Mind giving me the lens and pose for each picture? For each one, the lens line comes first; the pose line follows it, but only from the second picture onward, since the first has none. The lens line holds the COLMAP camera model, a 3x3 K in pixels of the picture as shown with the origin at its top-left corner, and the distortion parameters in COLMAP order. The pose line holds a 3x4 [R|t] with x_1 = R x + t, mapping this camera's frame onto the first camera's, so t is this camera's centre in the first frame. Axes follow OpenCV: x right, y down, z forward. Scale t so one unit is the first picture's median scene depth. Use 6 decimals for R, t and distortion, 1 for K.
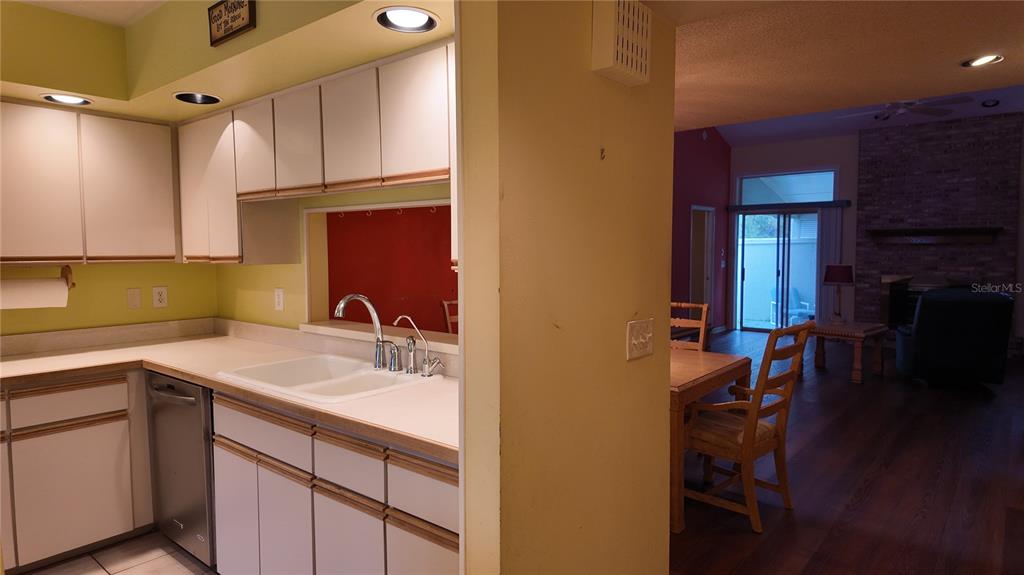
lens RADIAL K [[600.2, 0, 537.2], [0, 600.2, 283.6], [0, 0, 1]] dist [0.036109, -0.036582]
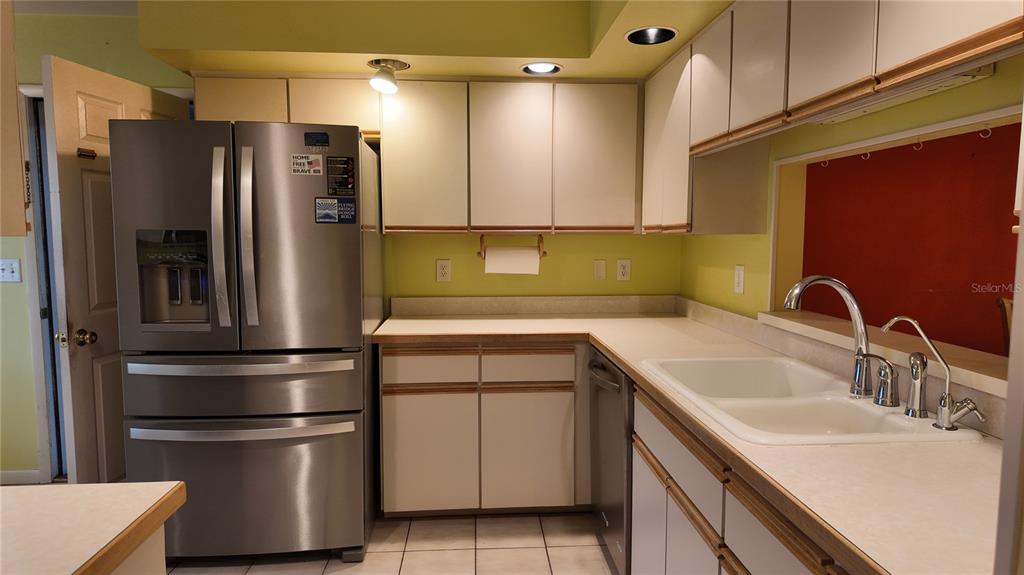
lens RADIAL K [[600.2, 0, 506.5], [0, 600.2, 287.4], [0, 0, 1]] dist [0.036109, -0.036582]
pose [[0.657442, 0.067650, -0.750462, -0.033168], [-0.042595, 0.997706, 0.052622, 0.009364], [0.752300, -0.002630, 0.658815, 0.283072]]
